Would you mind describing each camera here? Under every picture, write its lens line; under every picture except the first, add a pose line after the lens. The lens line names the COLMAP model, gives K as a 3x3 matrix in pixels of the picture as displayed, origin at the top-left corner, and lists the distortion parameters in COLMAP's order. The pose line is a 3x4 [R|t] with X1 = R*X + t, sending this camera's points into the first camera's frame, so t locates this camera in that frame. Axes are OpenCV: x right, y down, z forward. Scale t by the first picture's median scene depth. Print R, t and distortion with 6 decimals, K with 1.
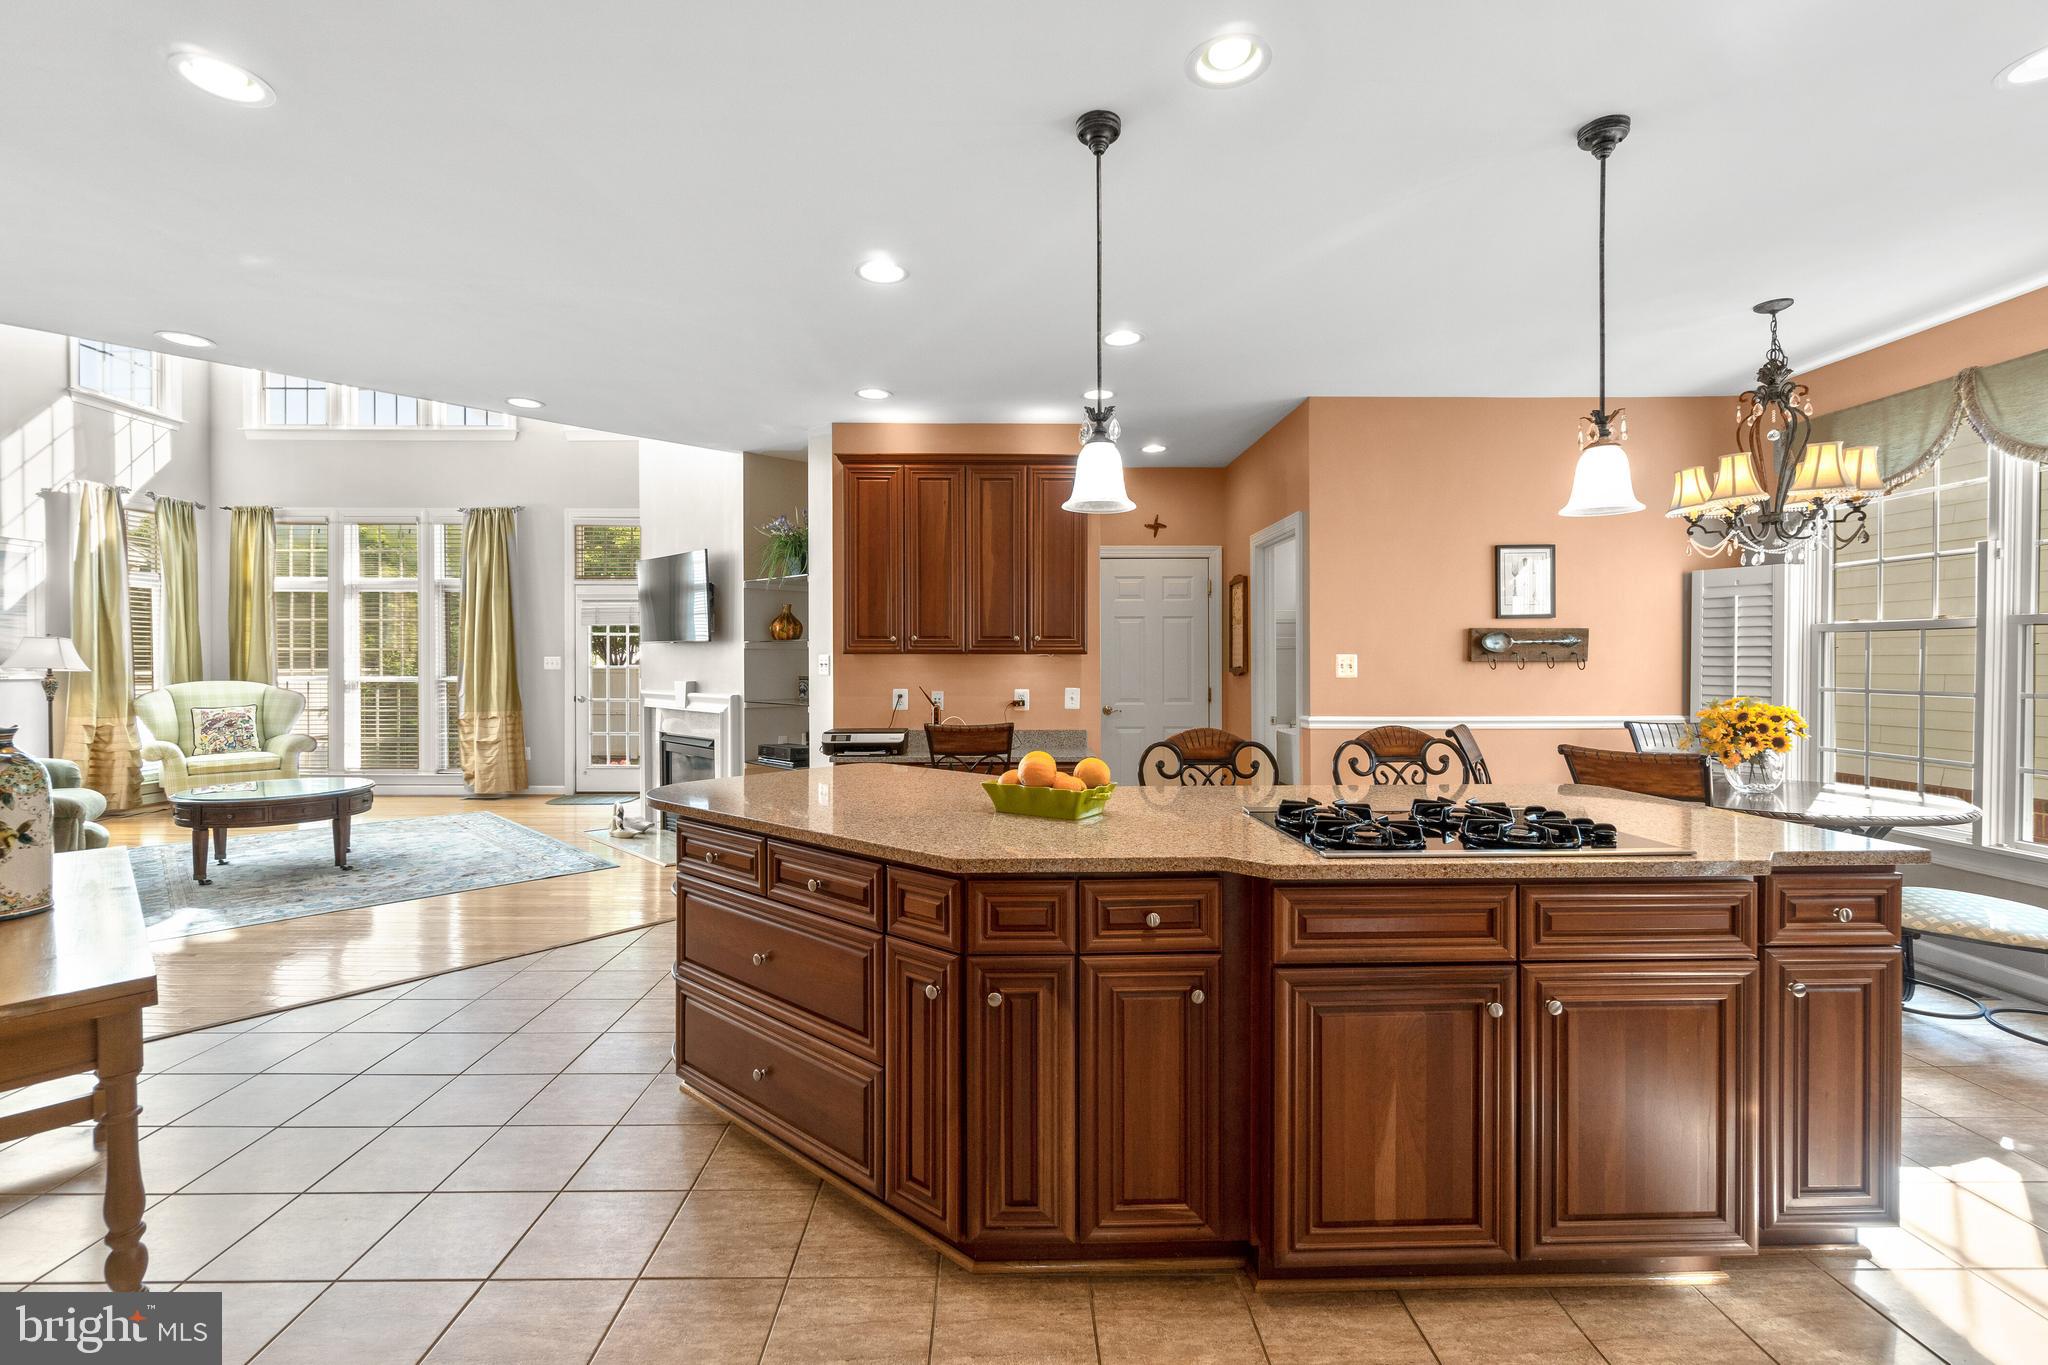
lens RADIAL K [[884.7, 0, 1011.9], [0, 884.7, 666.5], [0, 0, 1]] dist [-0.007224, 0.002108]
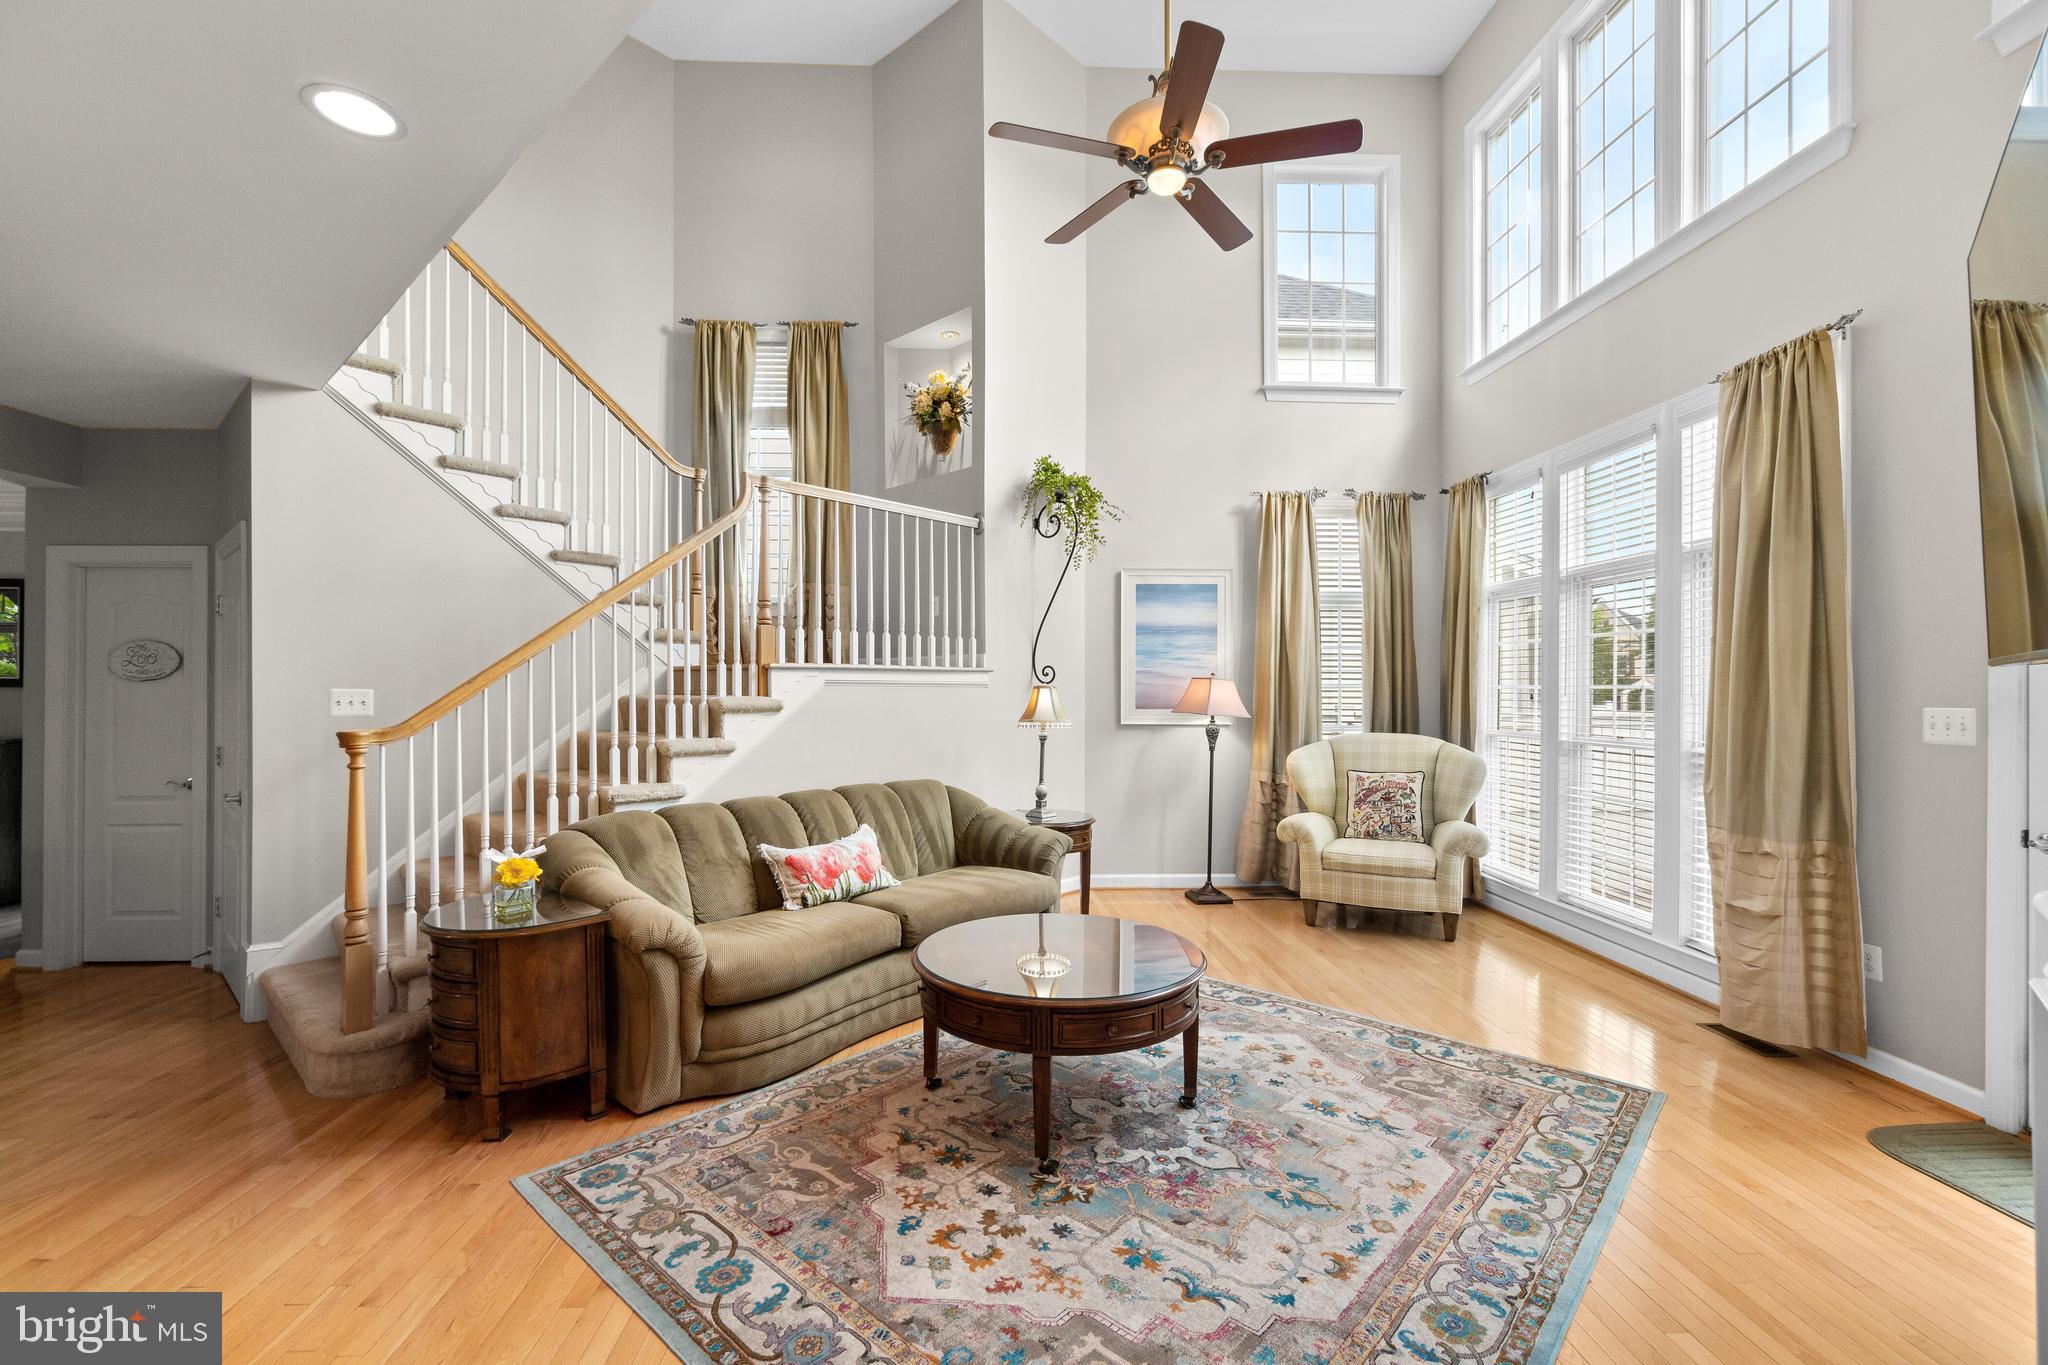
lens RADIAL K [[884.7, 0, 1012.7], [0, 884.7, 691.8], [0, 0, 1]] dist [-0.007224, 0.002108]
pose [[0.027514, 0.001411, -0.999620, -0.297774], [-0.007351, 0.999972, 0.001209, -0.024920], [0.999594, 0.007315, 0.027523, 1.015950]]
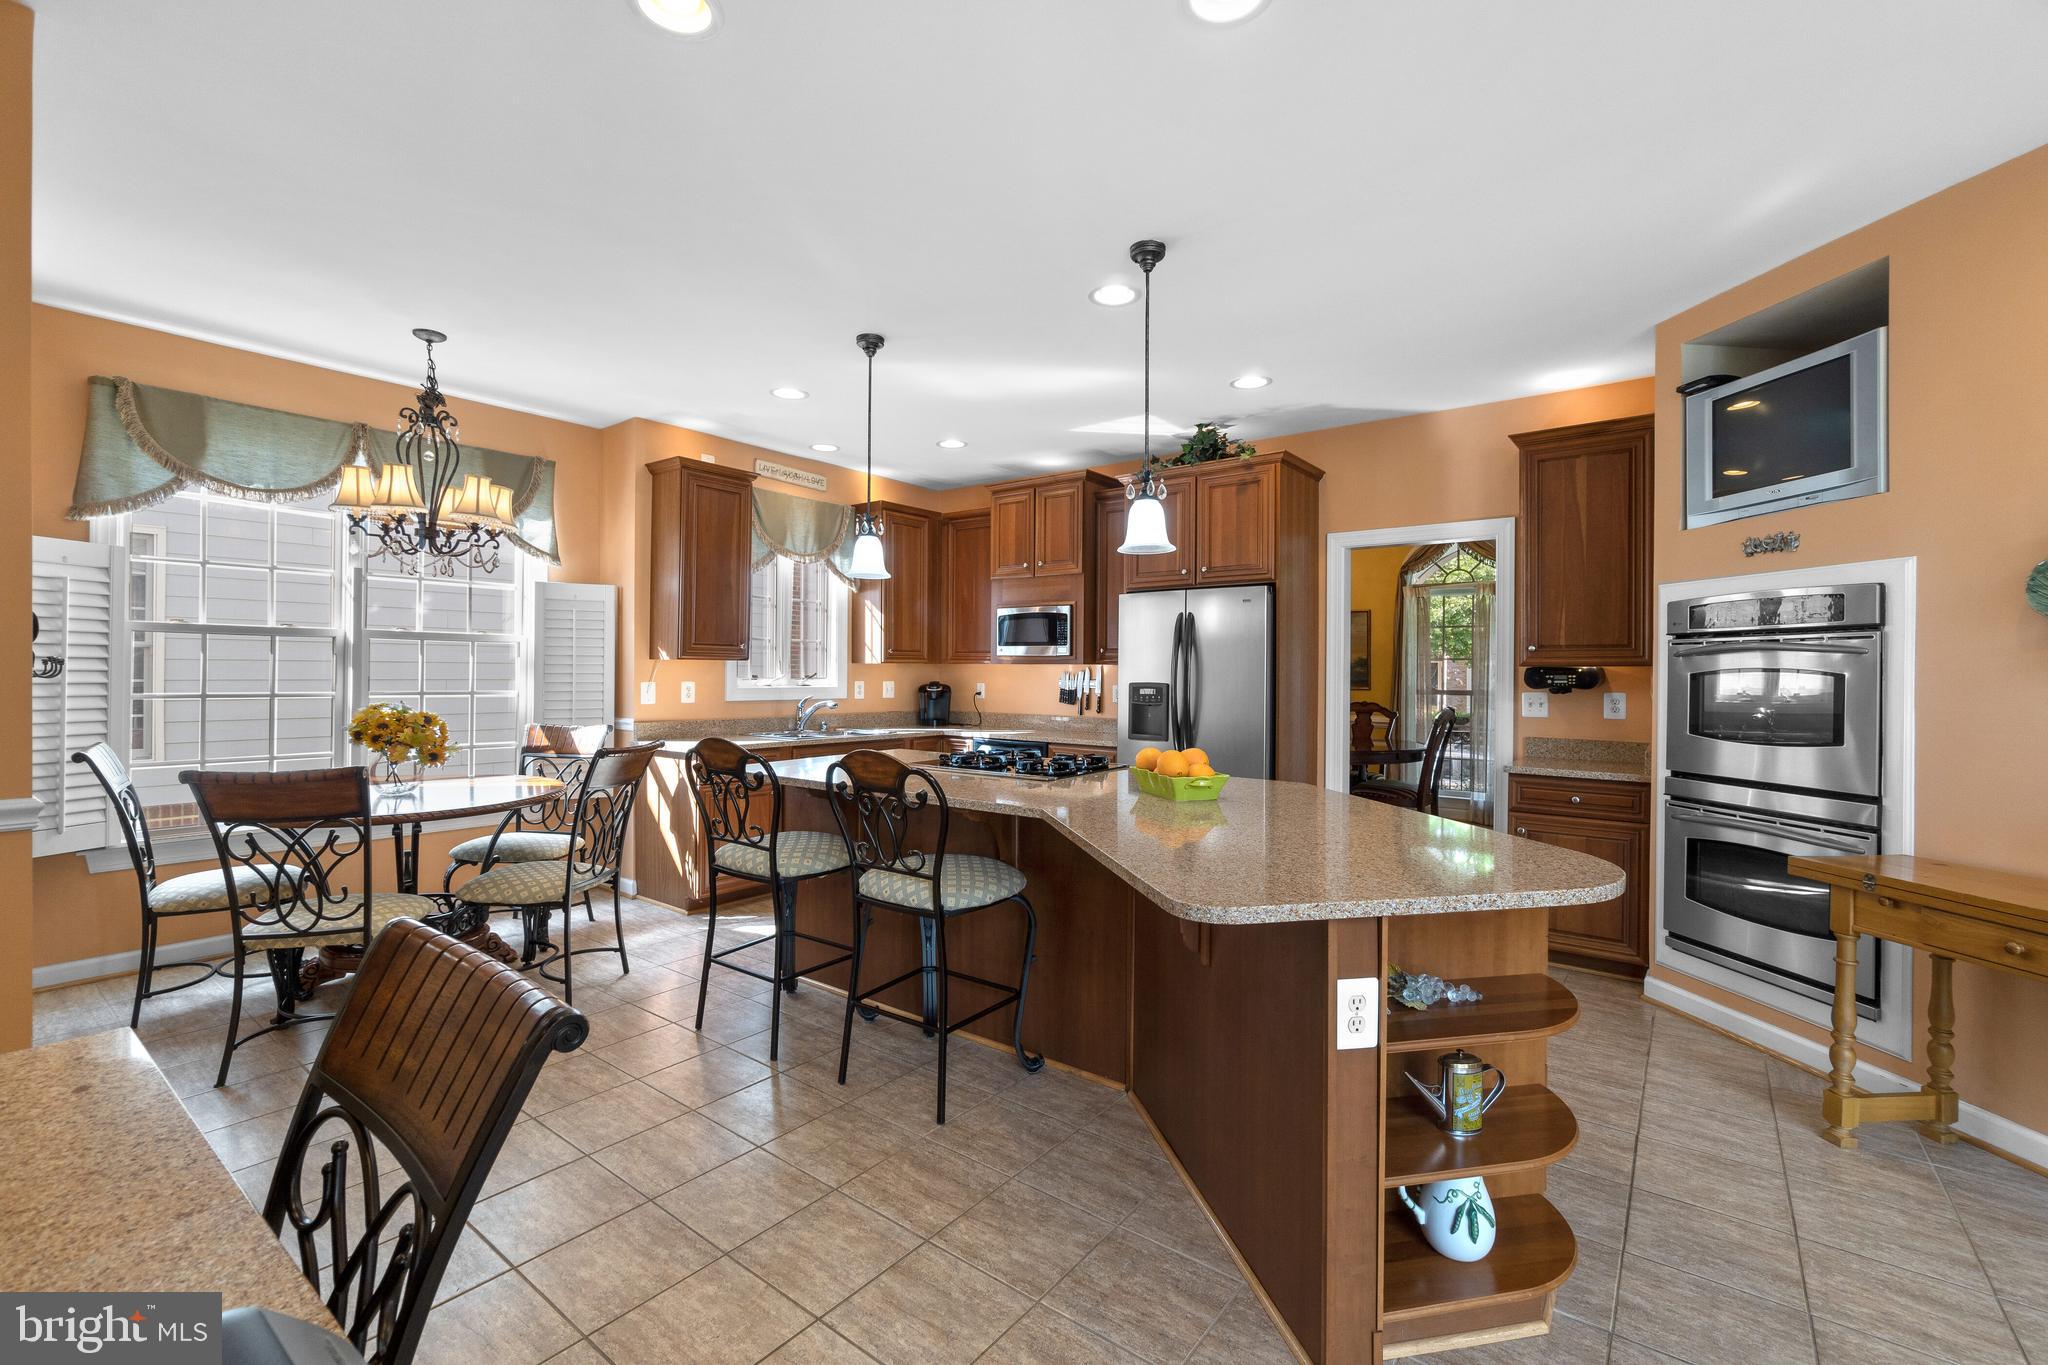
lens RADIAL K [[884.7, 0, 1016.0], [0, 884.7, 670.2], [0, 0, 1]] dist [-0.007224, 0.002108]
pose [[-0.779877, -0.003792, 0.625921, -0.248480], [-0.003577, 0.999992, 0.001601, -0.003587], [-0.625922, -0.000990, -0.779885, 0.932112]]
